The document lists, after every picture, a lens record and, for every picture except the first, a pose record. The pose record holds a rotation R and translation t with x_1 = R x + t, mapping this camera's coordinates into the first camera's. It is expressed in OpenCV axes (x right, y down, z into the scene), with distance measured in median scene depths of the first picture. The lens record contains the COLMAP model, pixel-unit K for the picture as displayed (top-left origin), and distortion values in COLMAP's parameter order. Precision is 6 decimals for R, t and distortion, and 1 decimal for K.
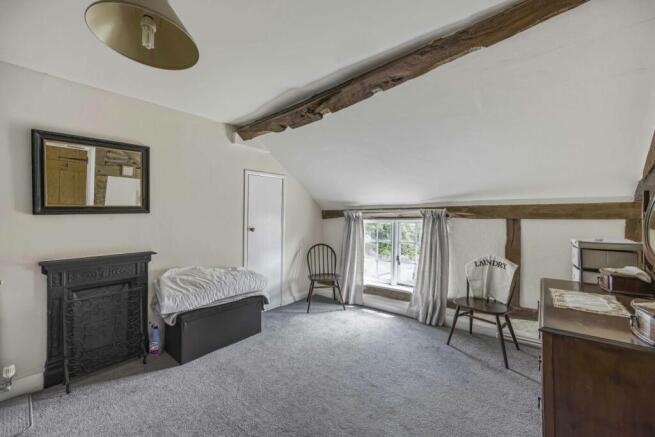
lens RADIAL K [[255.6, 0, 324.8], [0, 255.6, 215.9], [0, 0, 1]] dist [-0.000147, -0.000103]
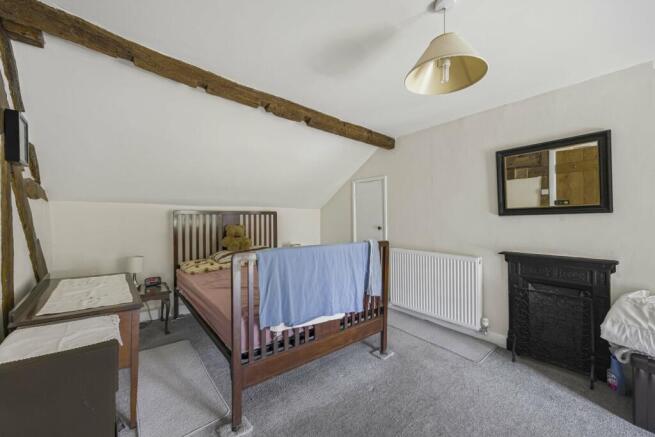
lens RADIAL K [[260.8, 0, 324.4], [0, 260.8, 224.2], [0, 0, 1]] dist [0.000821, 0.000152]
pose [[-0.181354, 0.031856, -0.982902, 0.339064], [0.007223, 0.999491, 0.031061, -0.007684], [0.983391, -0.001466, -0.181492, 0.315701]]
